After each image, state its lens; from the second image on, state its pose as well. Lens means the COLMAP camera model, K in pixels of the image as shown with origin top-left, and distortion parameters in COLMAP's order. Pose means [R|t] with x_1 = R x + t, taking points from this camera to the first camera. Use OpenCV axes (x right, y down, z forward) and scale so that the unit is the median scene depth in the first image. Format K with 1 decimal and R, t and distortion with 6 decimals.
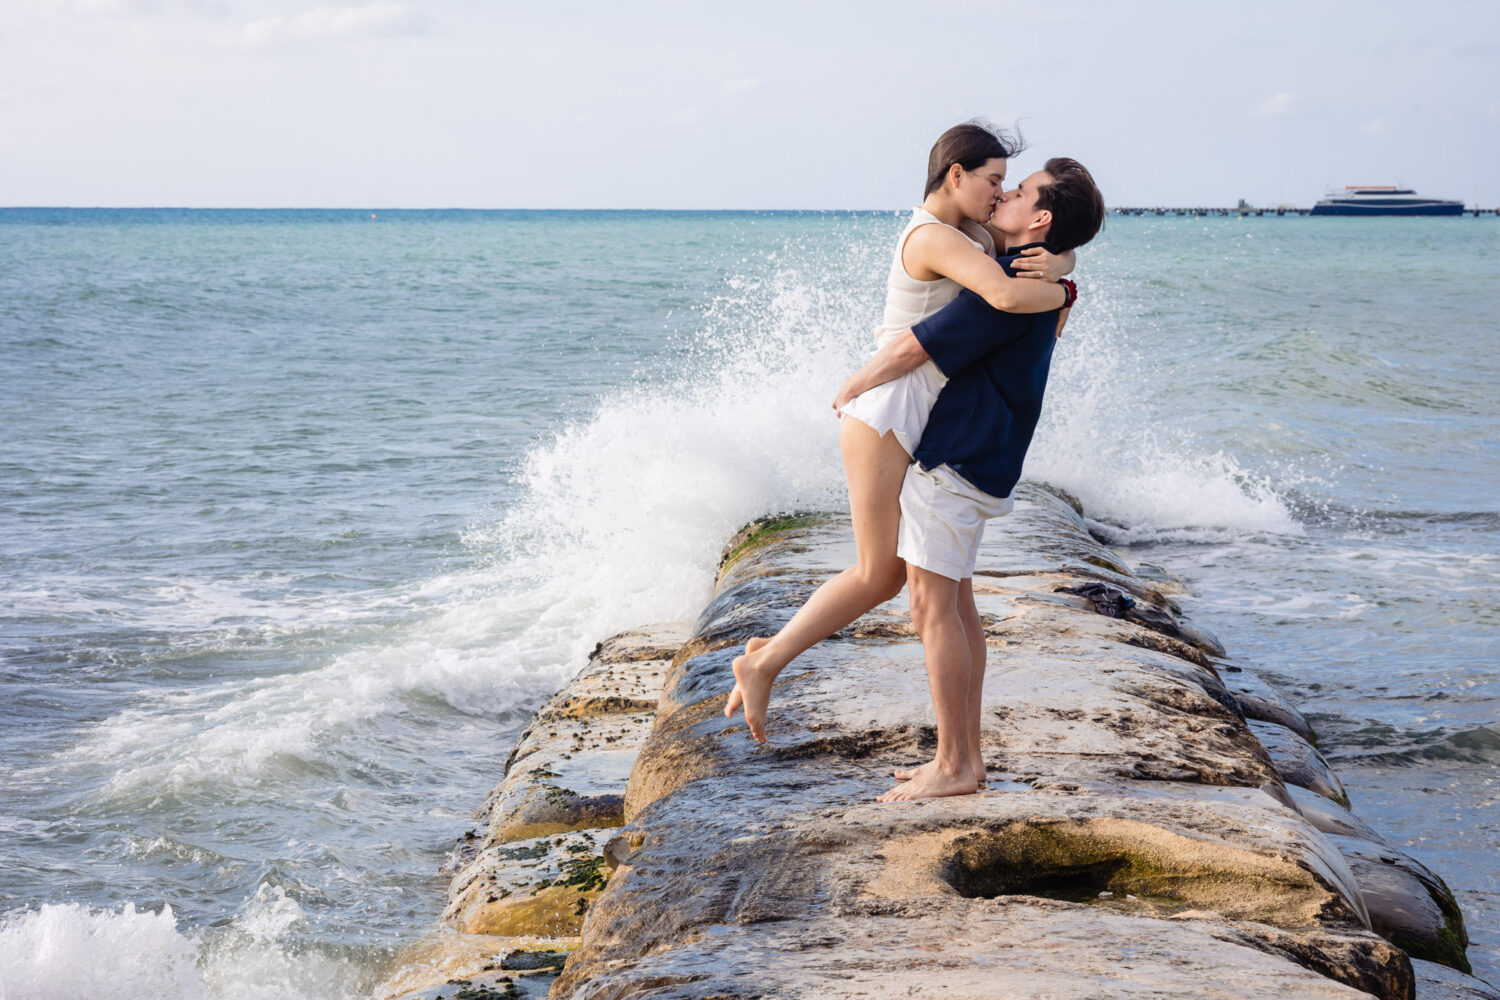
lens RADIAL K [[3731.4, 0, 750.0], [0, 3731.4, 500.0], [0, 0, 1]] dist [-0.097501, 1.413709]
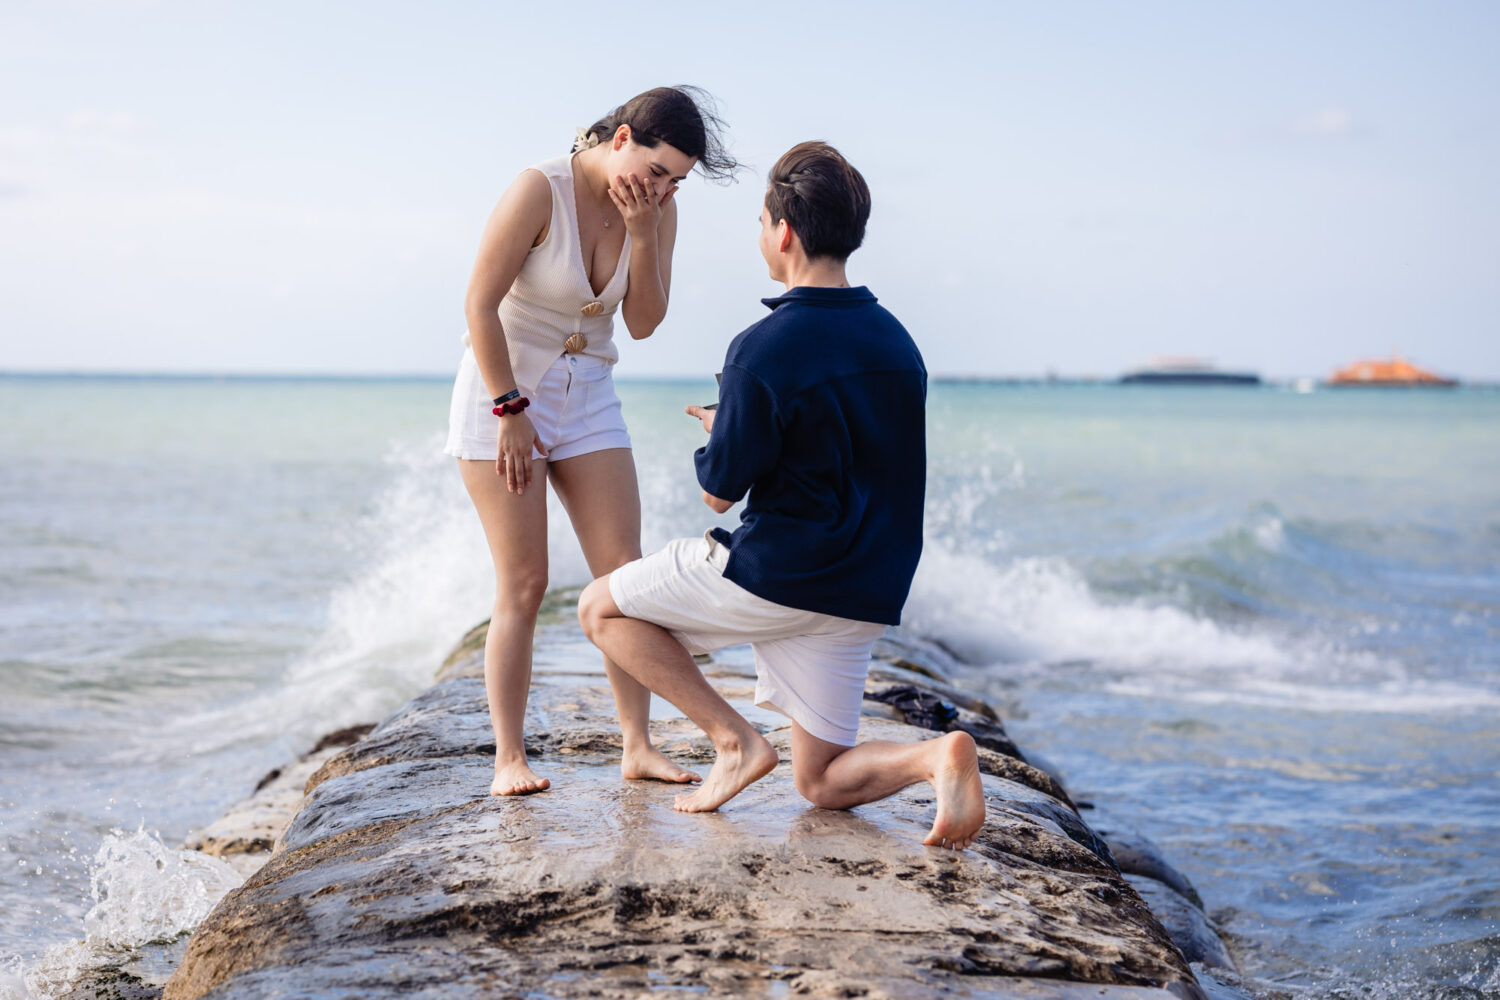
lens RADIAL K [[3731.4, 0, 750.0], [0, 3731.4, 500.0], [0, 0, 1]] dist [-0.097501, 1.413709]
pose [[0.998758, 0.008501, 0.049097, 0.035758], [-0.006595, 0.999223, -0.038847, 0.020169], [-0.049389, 0.038475, 0.998038, 0.369941]]
